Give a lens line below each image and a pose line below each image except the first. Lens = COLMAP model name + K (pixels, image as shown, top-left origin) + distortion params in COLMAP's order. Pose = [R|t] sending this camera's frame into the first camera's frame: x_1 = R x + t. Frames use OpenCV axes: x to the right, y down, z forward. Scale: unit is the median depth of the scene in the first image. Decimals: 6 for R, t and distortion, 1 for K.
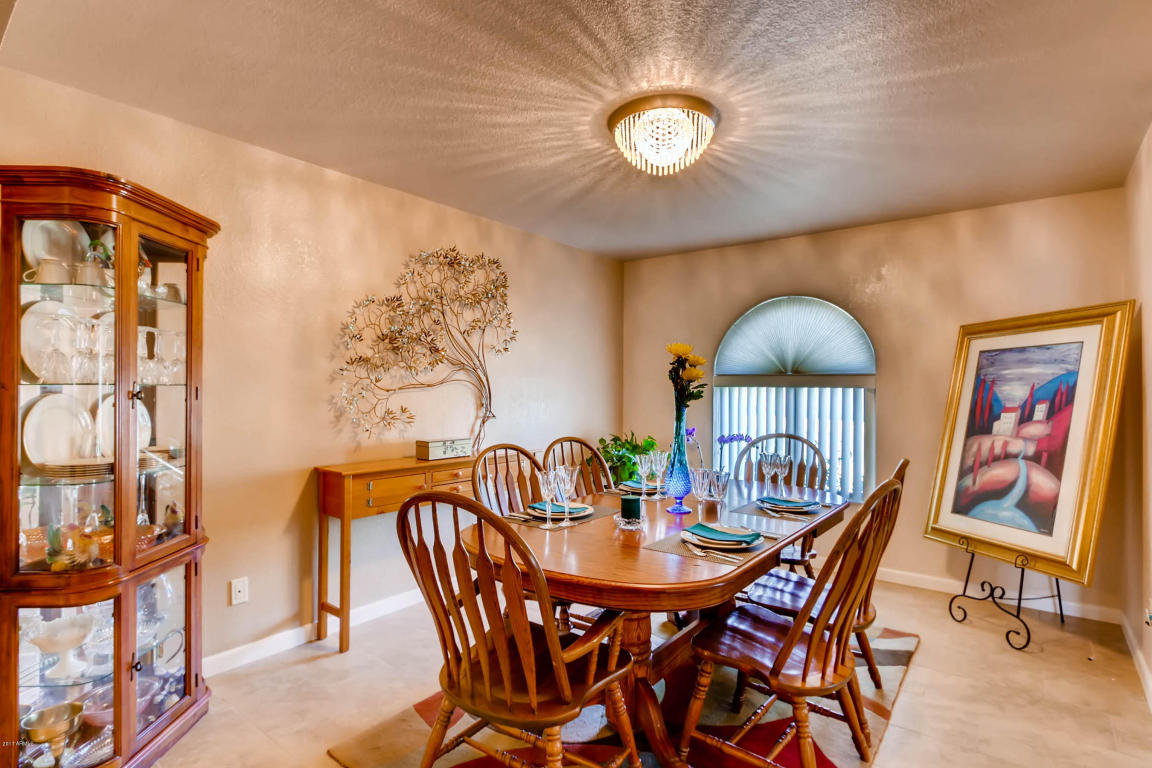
lens RADIAL K [[582.8, 0, 574.9], [0, 582.8, 373.9], [0, 0, 1]] dist [-0.001232, -0.000337]
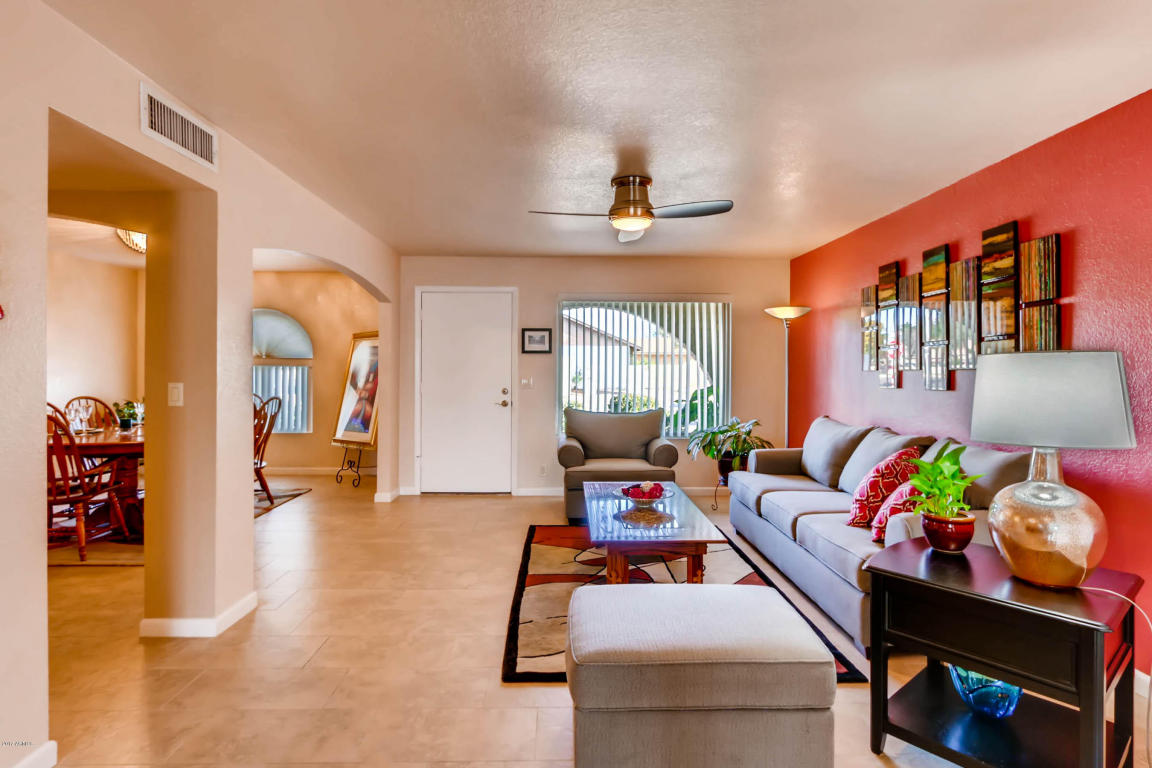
lens RADIAL K [[582.8, 0, 574.9], [0, 582.8, 373.9], [0, 0, 1]] dist [-0.001232, -0.000337]
pose [[0.770370, -0.002397, 0.637592, 0.006320], [-0.017267, 0.999548, 0.024620, -0.013450], [-0.637363, -0.029976, 0.769981, -1.036505]]
